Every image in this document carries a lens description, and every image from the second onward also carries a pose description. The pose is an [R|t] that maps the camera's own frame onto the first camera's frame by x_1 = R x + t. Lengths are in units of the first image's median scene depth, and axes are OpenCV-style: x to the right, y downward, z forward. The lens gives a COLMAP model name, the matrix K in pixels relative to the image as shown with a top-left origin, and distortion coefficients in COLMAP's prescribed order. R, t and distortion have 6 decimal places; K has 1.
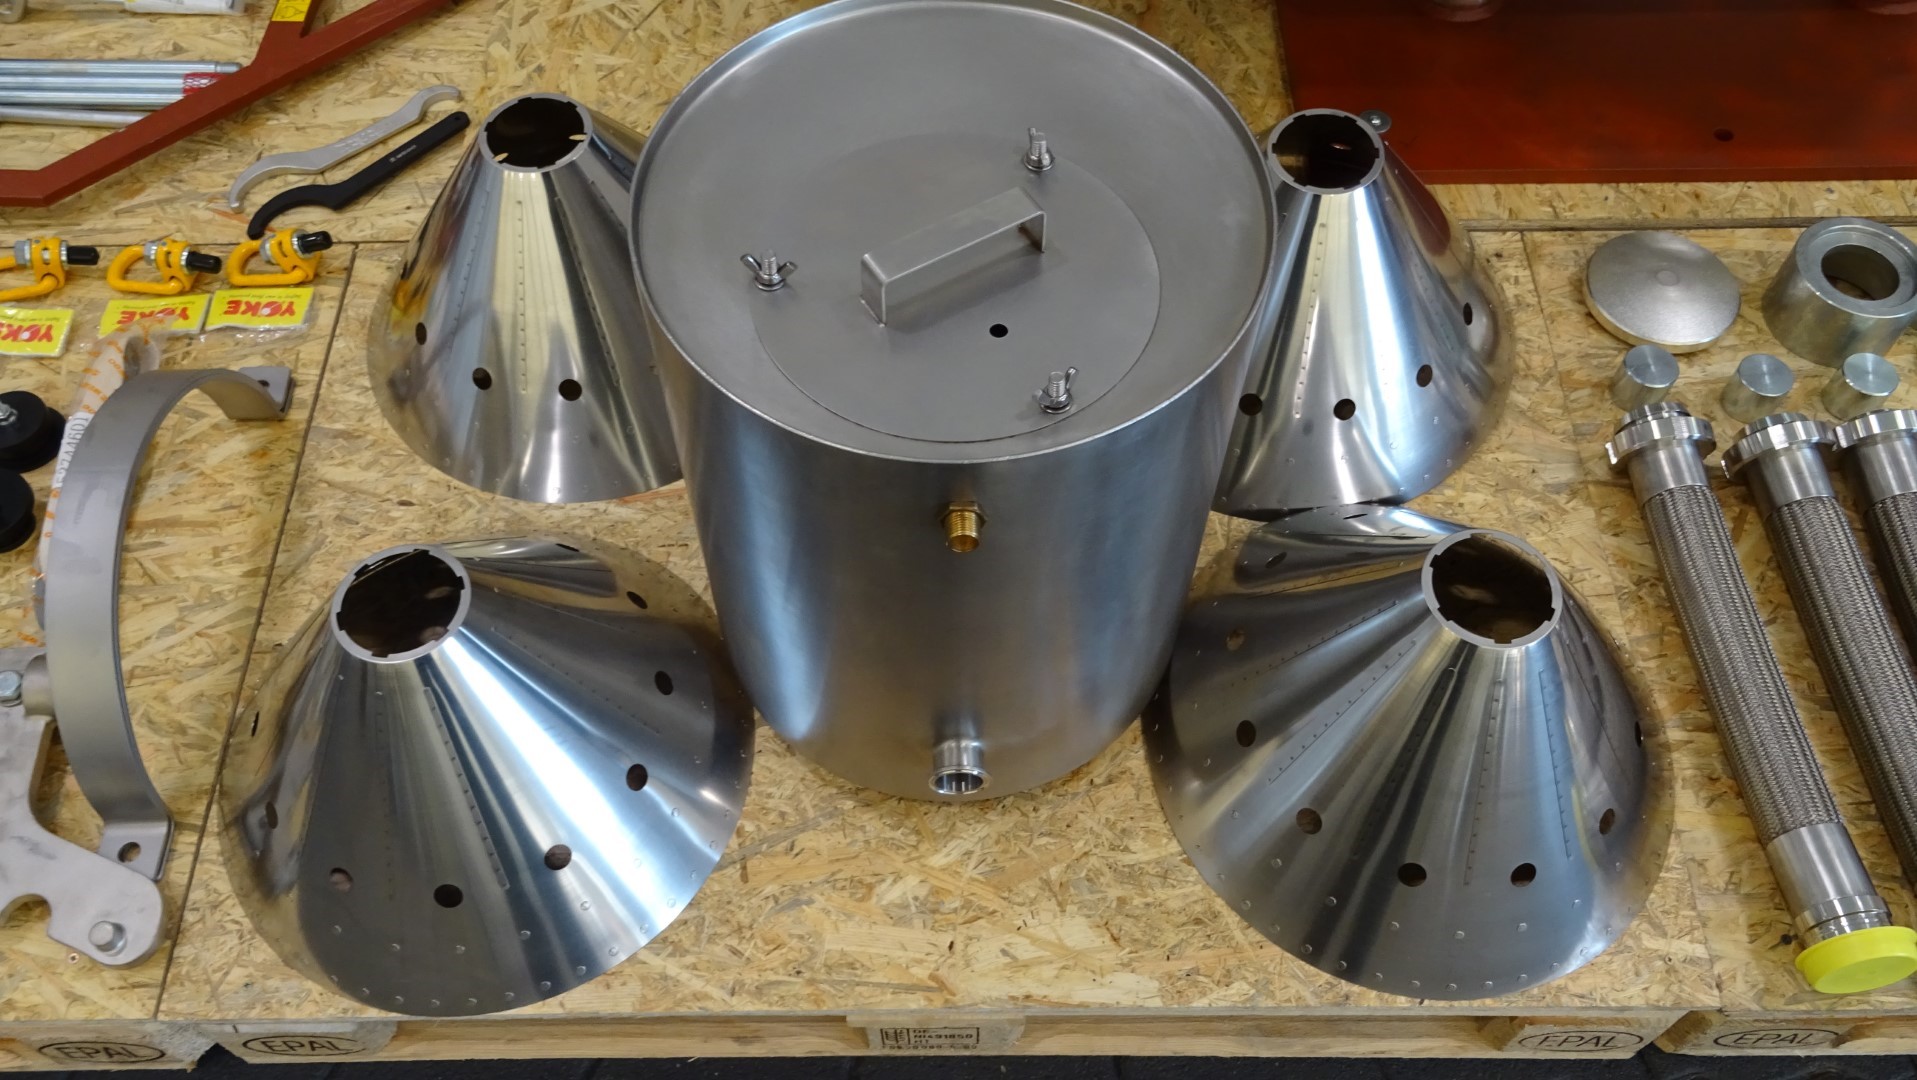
lens RADIAL K [[1686.7, 0, 958.5], [0, 1686.7, 540.0], [0, 0, 1]] dist [0.000654, -0.017784]
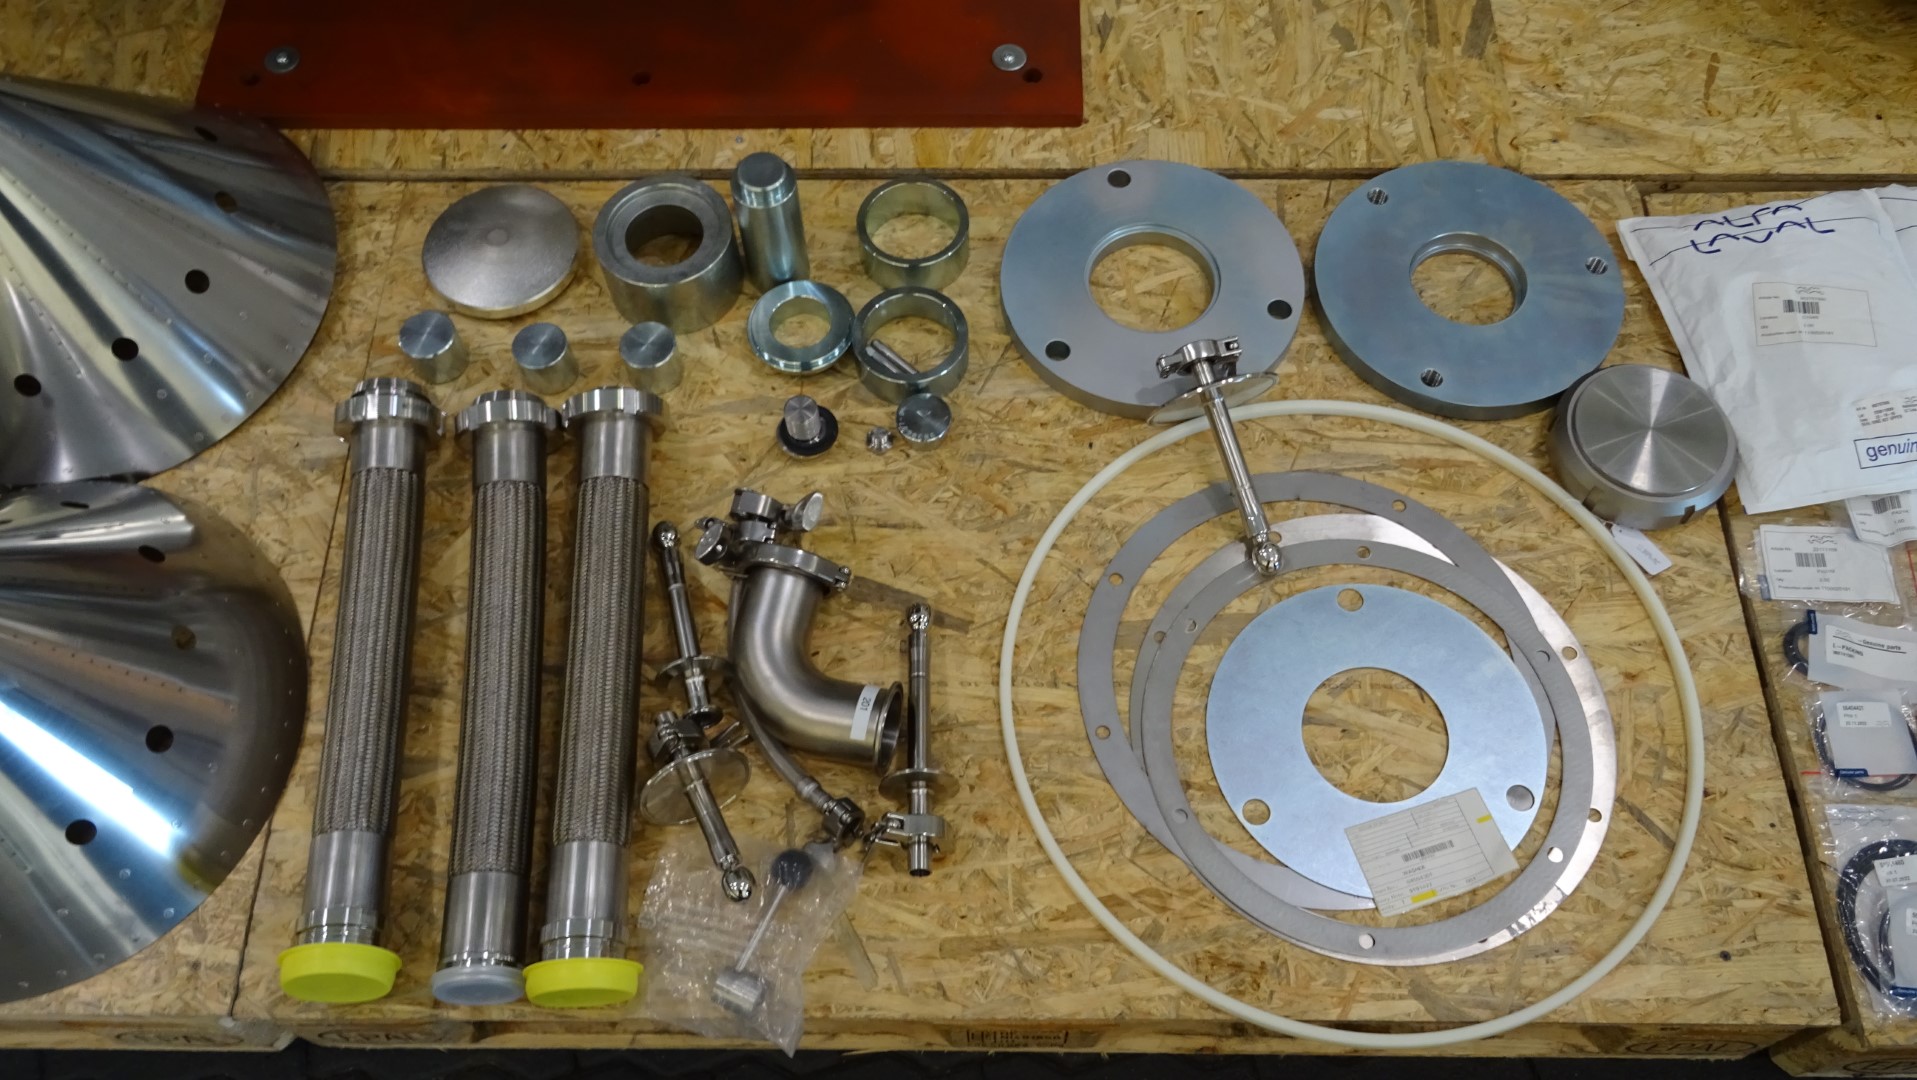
lens RADIAL K [[1686.7, 0, 958.5], [0, 1686.7, 540.0], [0, 0, 1]] dist [0.000654, -0.017784]
pose [[0.999916, 0.005552, 0.011717, 0.637985], [-0.006542, 0.996256, 0.086208, -0.065082], [-0.011195, -0.086277, 0.996208, 0.025368]]
